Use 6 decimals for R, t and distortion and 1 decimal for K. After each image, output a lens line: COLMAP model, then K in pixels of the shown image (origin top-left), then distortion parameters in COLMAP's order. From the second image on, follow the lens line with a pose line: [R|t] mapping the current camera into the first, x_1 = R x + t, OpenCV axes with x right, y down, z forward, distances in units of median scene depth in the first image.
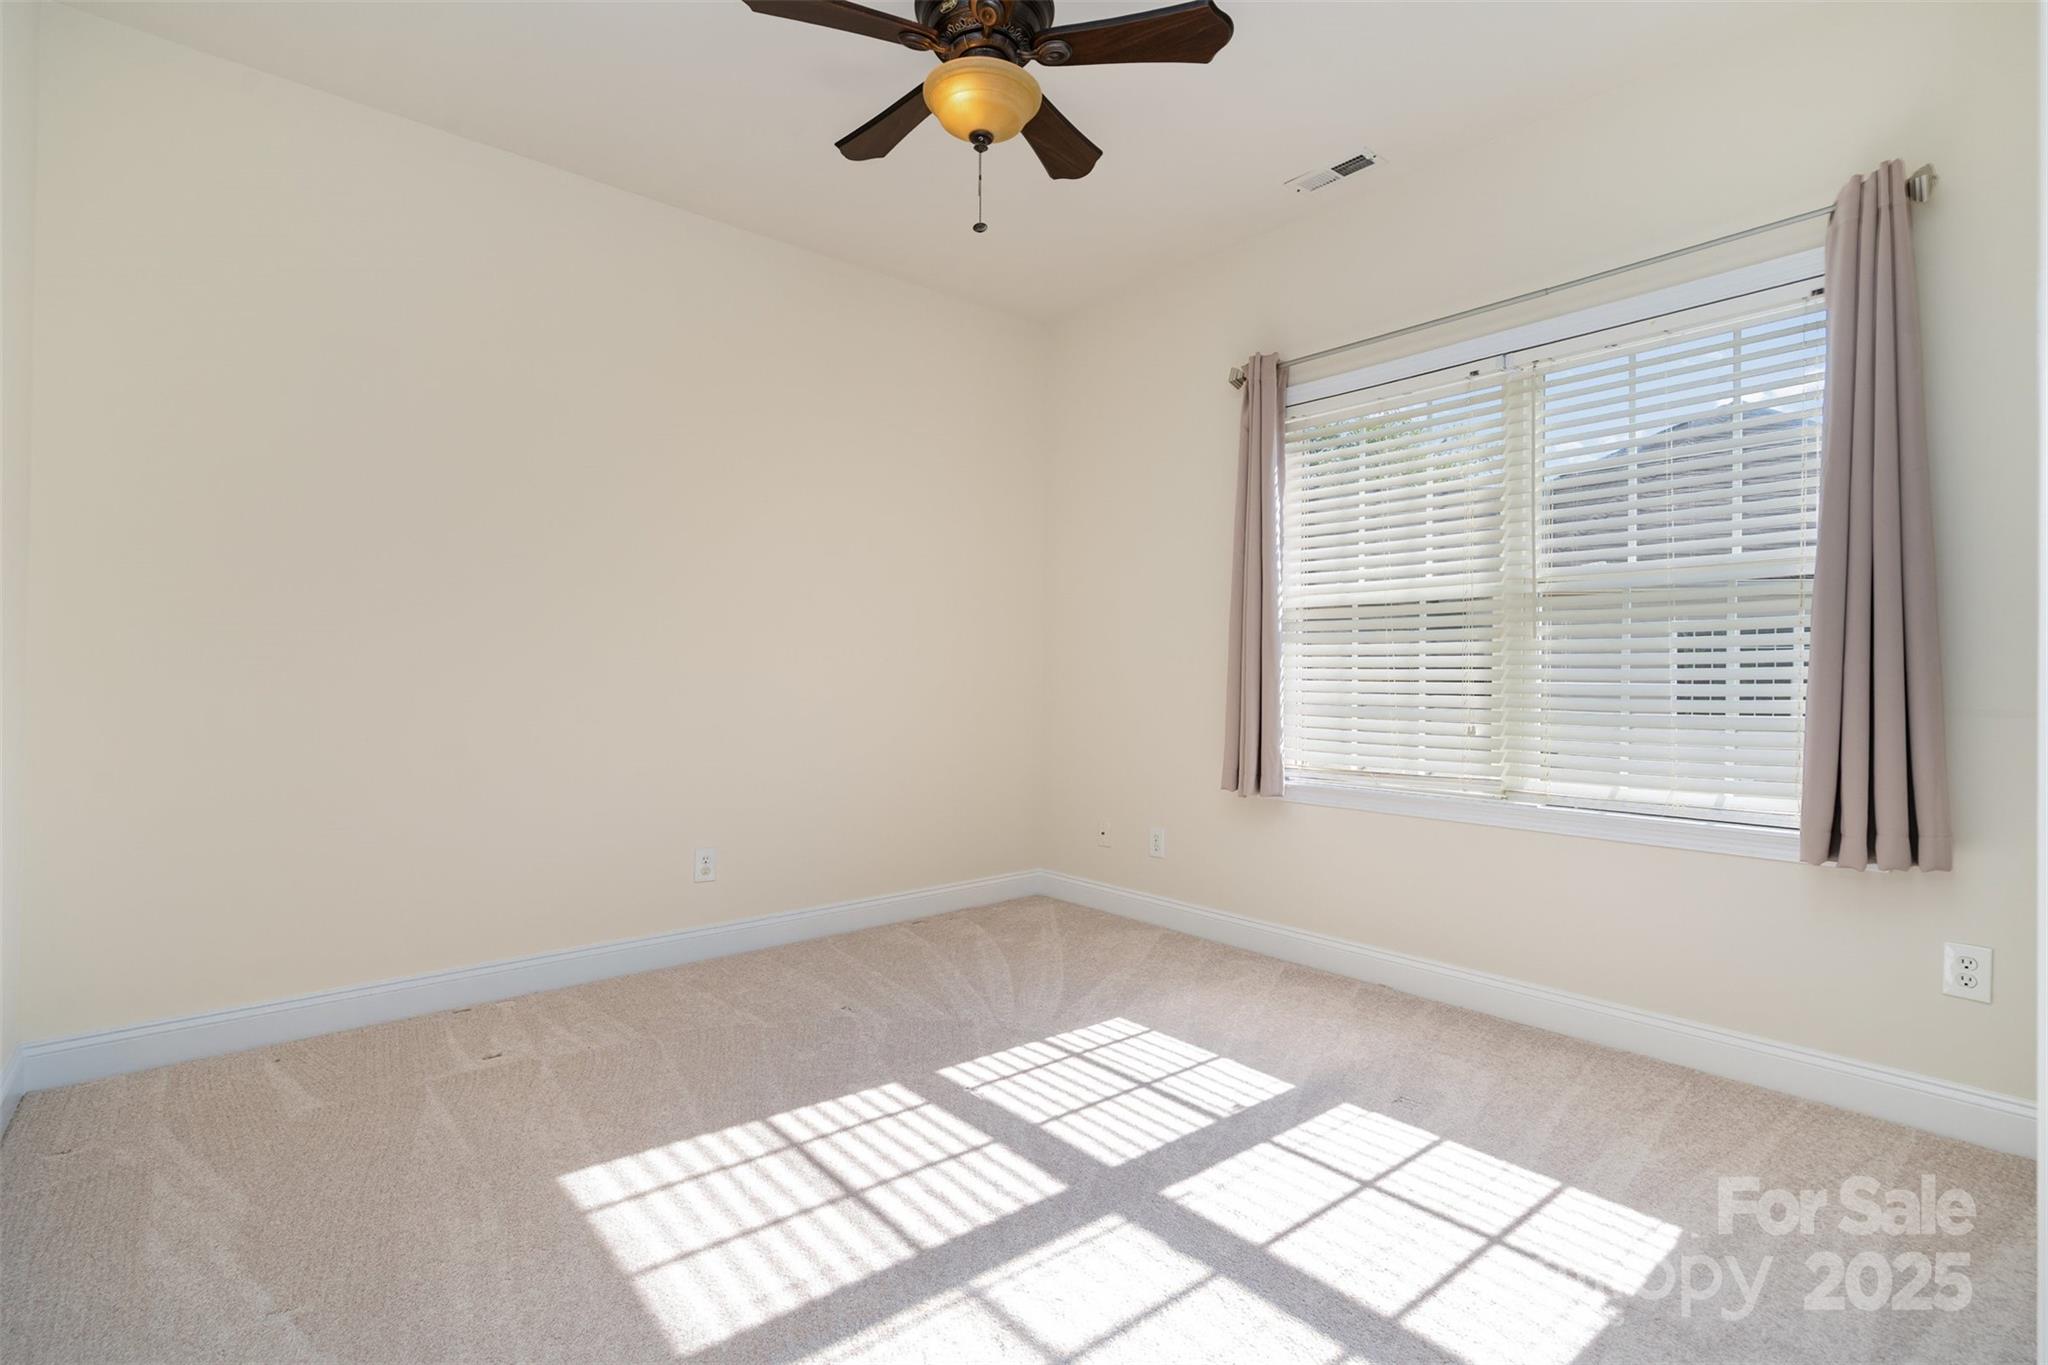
lens RADIAL K [[929.4, 0, 1019.4], [0, 929.4, 683.6], [0, 0, 1]] dist [-0.002185, 0.000320]
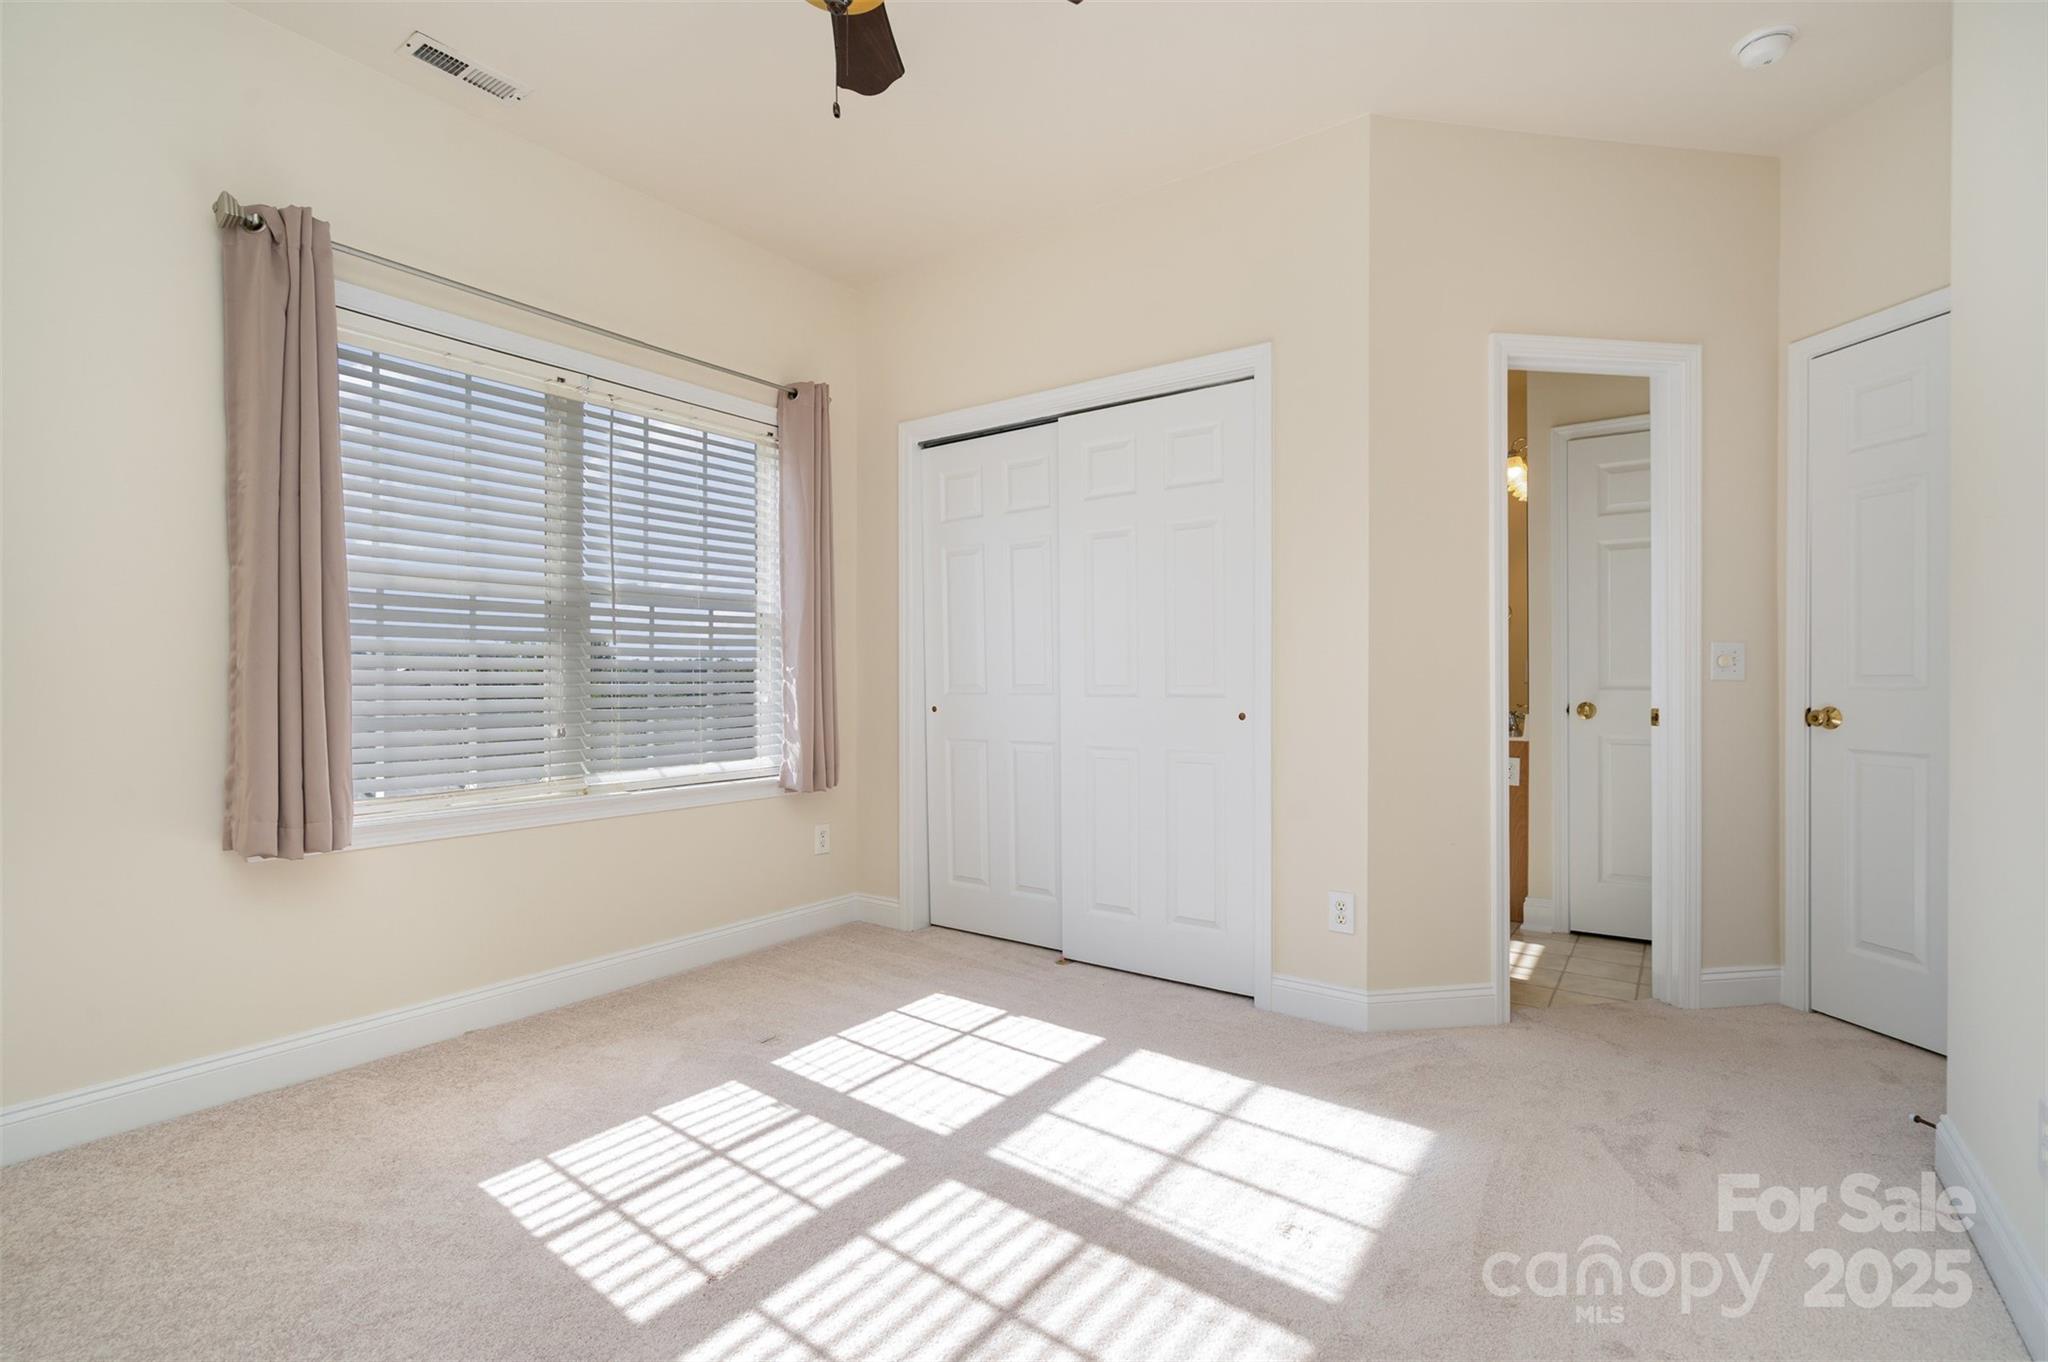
lens RADIAL K [[929.4, 0, 1019.4], [0, 929.4, 682.1], [0, 0, 1]] dist [-0.002185, 0.000320]
pose [[-0.227863, -0.002772, 0.973689, -0.826233], [0.009237, 0.999945, 0.005009, -0.006263], [-0.973649, 0.010135, -0.227825, 0.995452]]
